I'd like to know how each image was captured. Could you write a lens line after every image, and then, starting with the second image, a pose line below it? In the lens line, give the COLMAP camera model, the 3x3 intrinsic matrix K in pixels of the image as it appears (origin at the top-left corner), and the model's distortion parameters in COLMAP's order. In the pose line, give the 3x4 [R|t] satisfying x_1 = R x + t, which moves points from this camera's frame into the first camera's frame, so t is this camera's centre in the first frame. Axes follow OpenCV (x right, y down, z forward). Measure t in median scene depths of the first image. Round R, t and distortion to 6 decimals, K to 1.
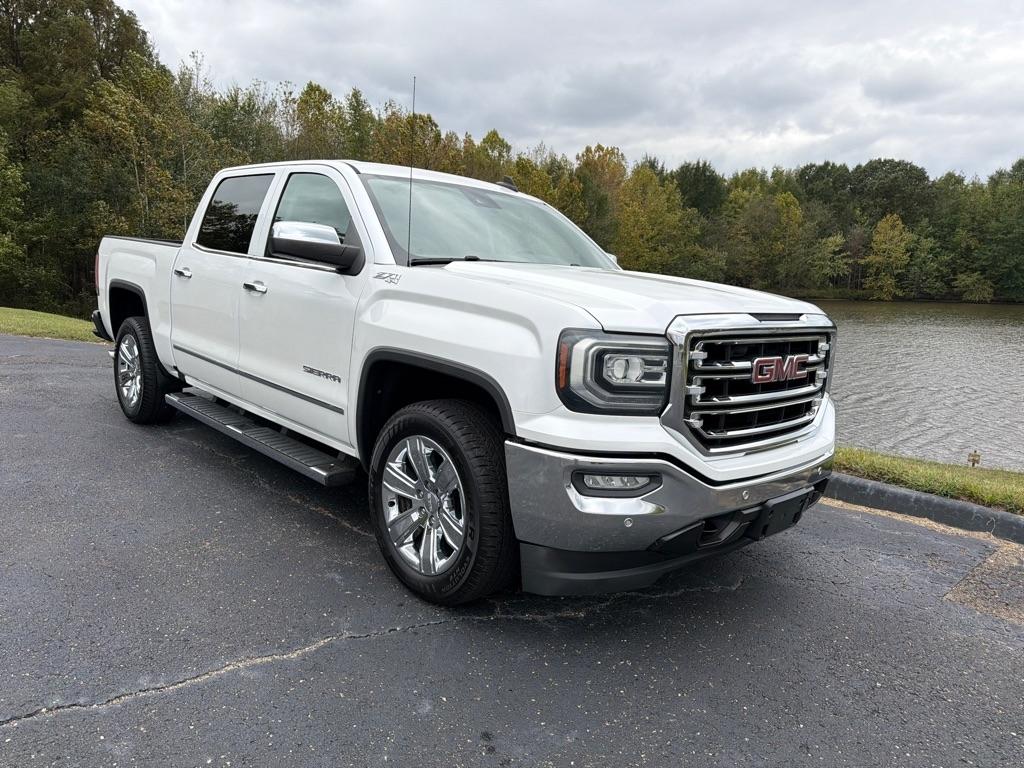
lens RADIAL K [[721.9, 0, 511.2], [0, 721.9, 385.8], [0, 0, 1]] dist [0.053024, -0.056560]
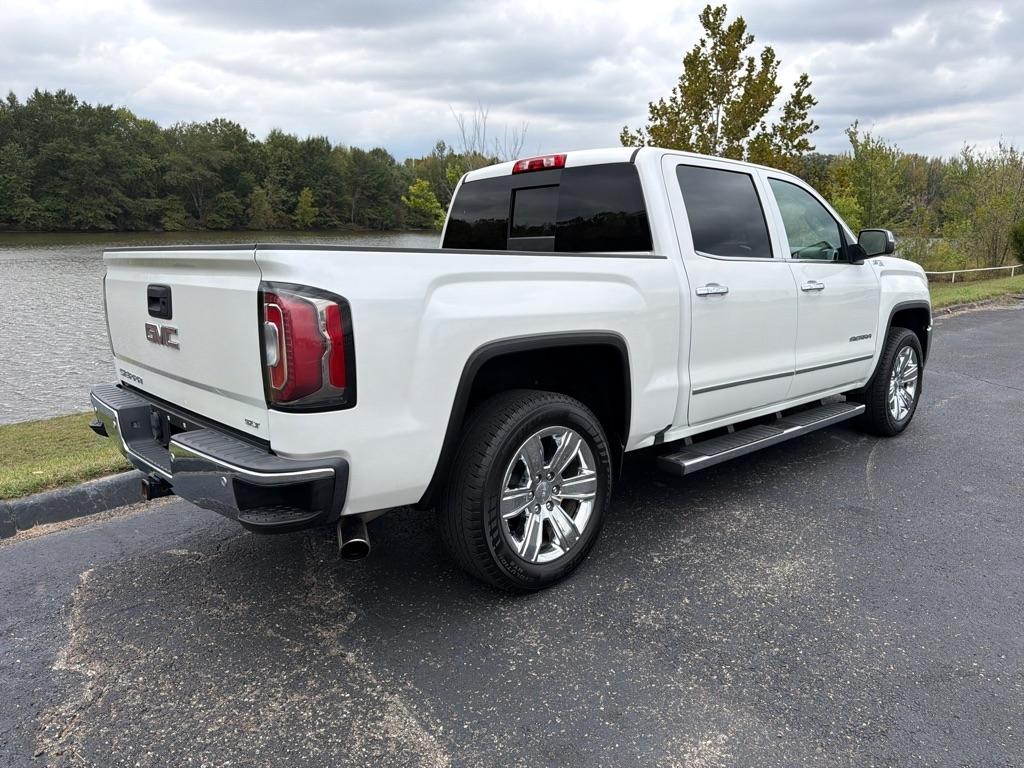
lens RADIAL K [[721.9, 0, 517.5], [0, 721.9, 385.2], [0, 0, 1]] dist [0.053024, -0.056560]
pose [[0.005742, -0.248523, 0.968609, -0.079321], [0.145422, 0.958535, 0.245077, -0.017710], [-0.989353, 0.139449, 0.041645, 0.078072]]
